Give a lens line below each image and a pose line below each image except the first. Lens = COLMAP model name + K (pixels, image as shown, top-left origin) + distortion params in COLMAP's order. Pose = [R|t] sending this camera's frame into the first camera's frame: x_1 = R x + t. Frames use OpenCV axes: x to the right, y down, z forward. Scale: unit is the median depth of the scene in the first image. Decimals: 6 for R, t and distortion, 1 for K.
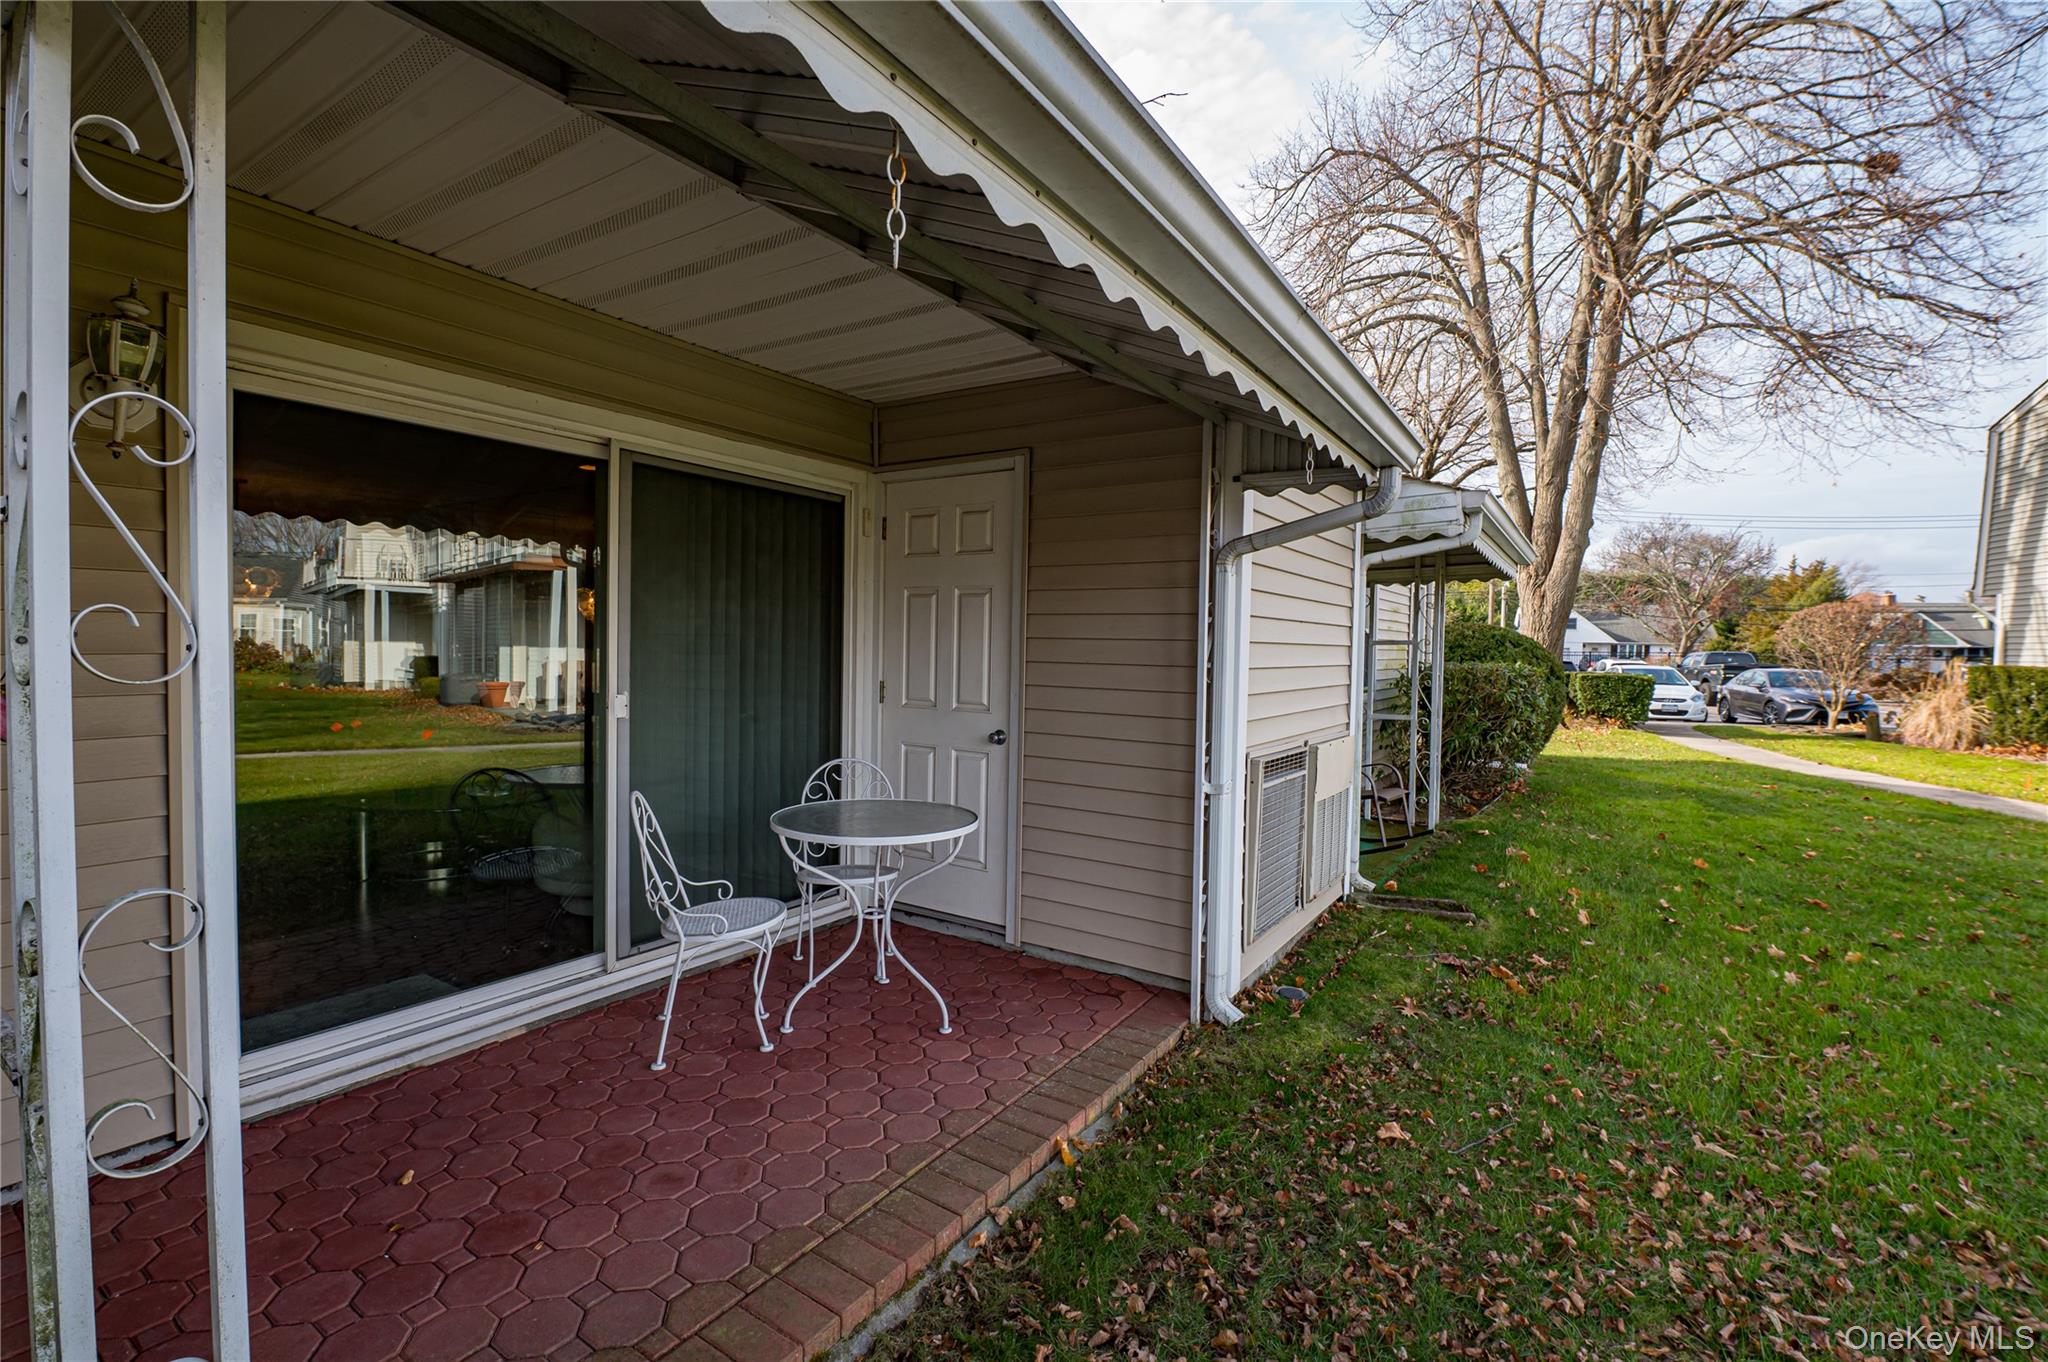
lens RADIAL K [[916.8, 0, 1024.0], [0, 916.8, 681.0], [0, 0, 1]] dist [0.000337, -0.000060]
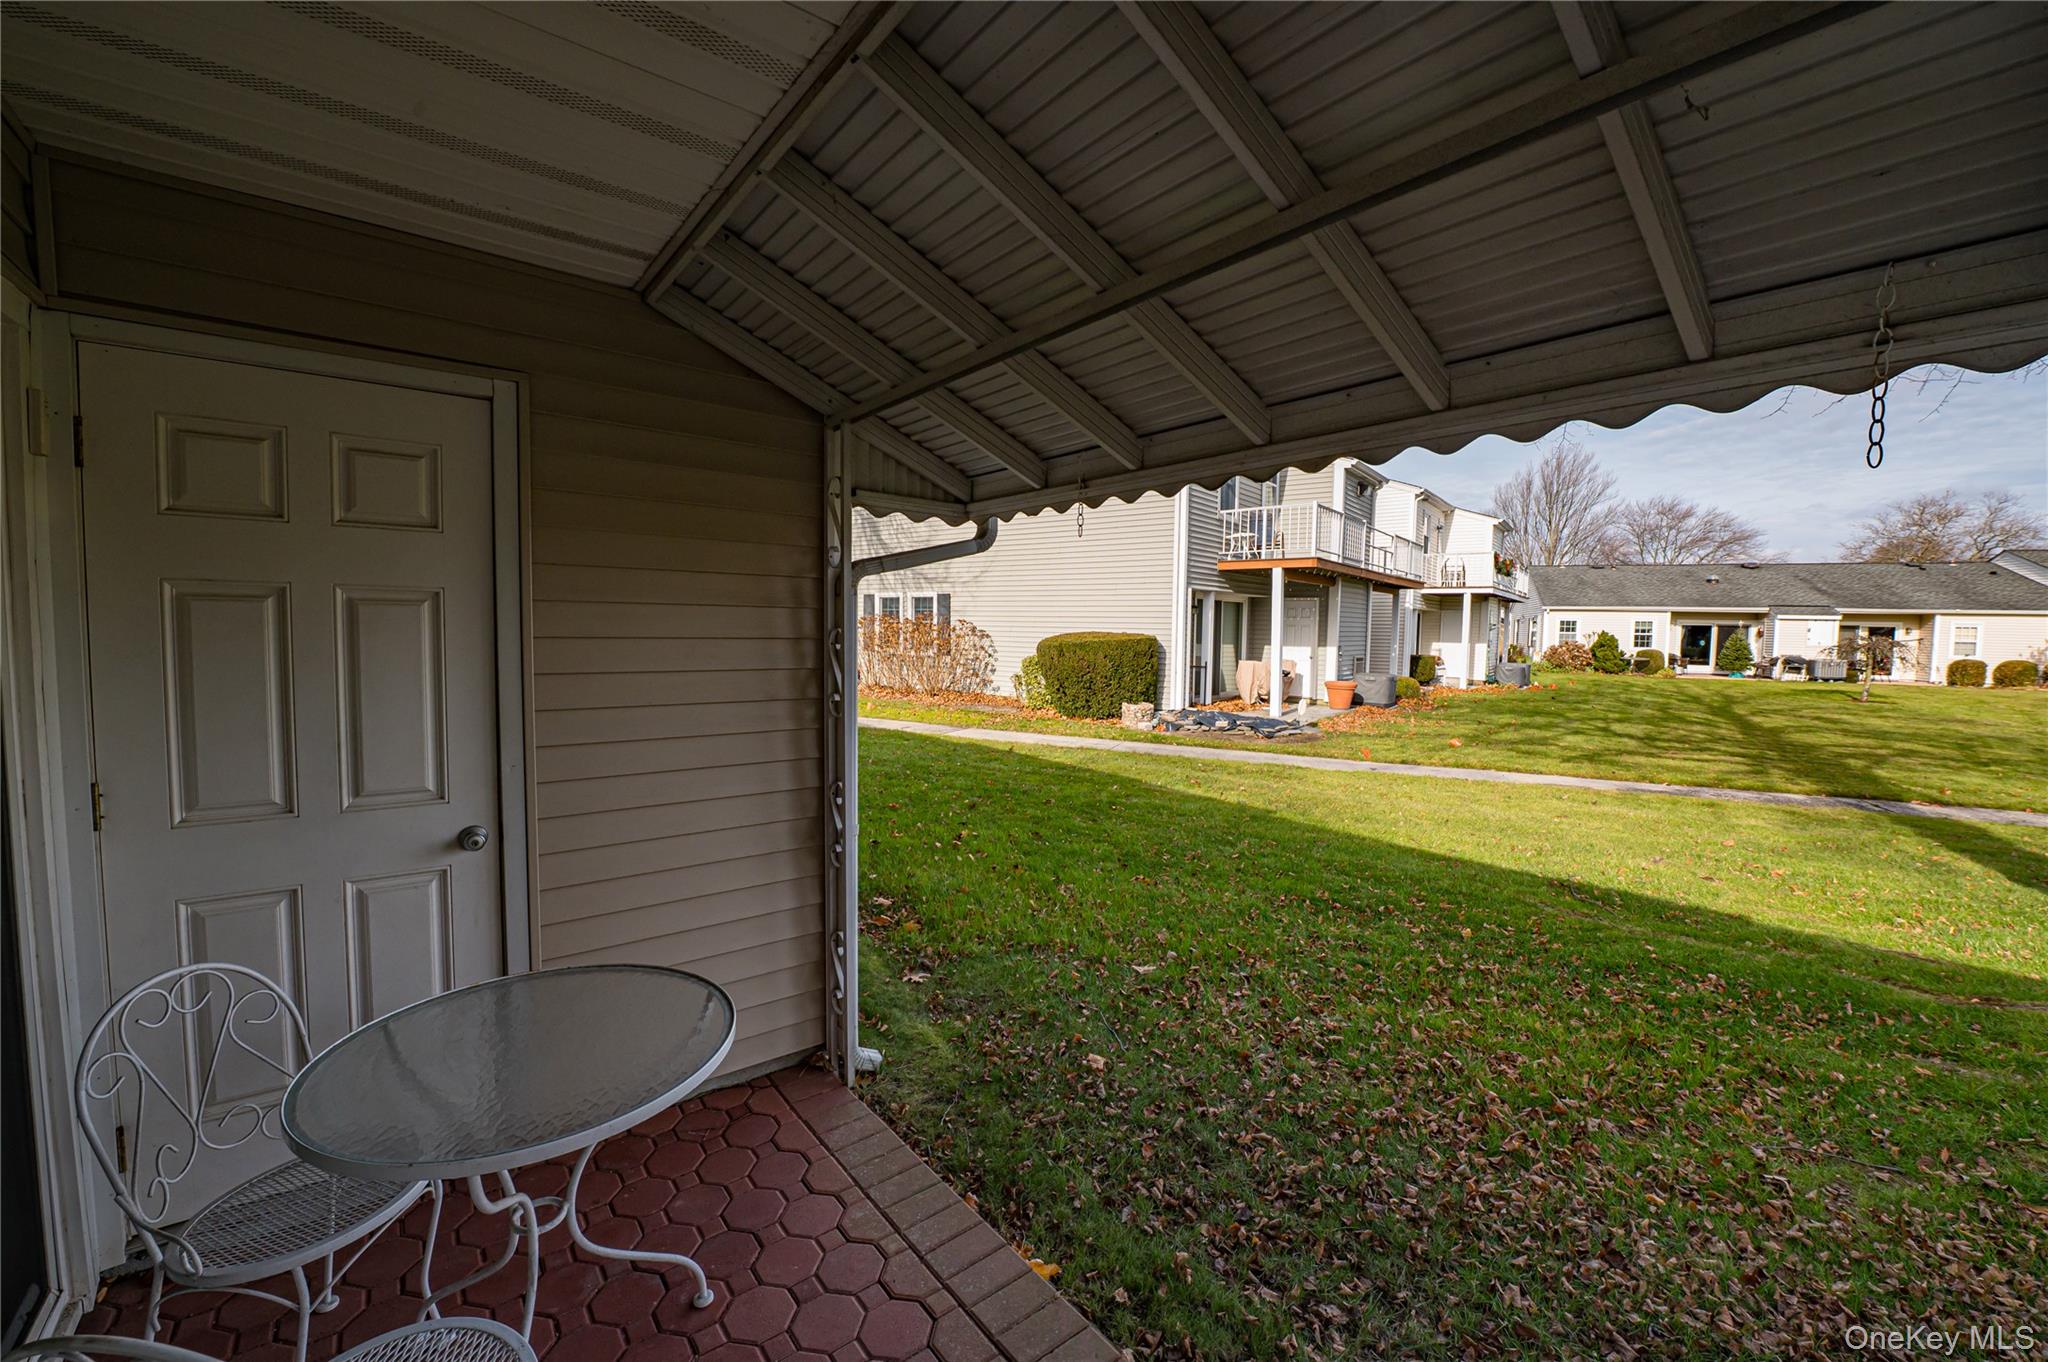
lens RADIAL K [[811.5, 0, 1030.2], [0, 811.5, 687.8], [0, 0, 1]] dist [-0.005978, -0.000581]
pose [[0.317574, -0.086630, 0.944268, -0.433234], [0.024503, 0.996235, 0.083157, -0.078876], [-0.947917, -0.003271, 0.318501, 0.502575]]
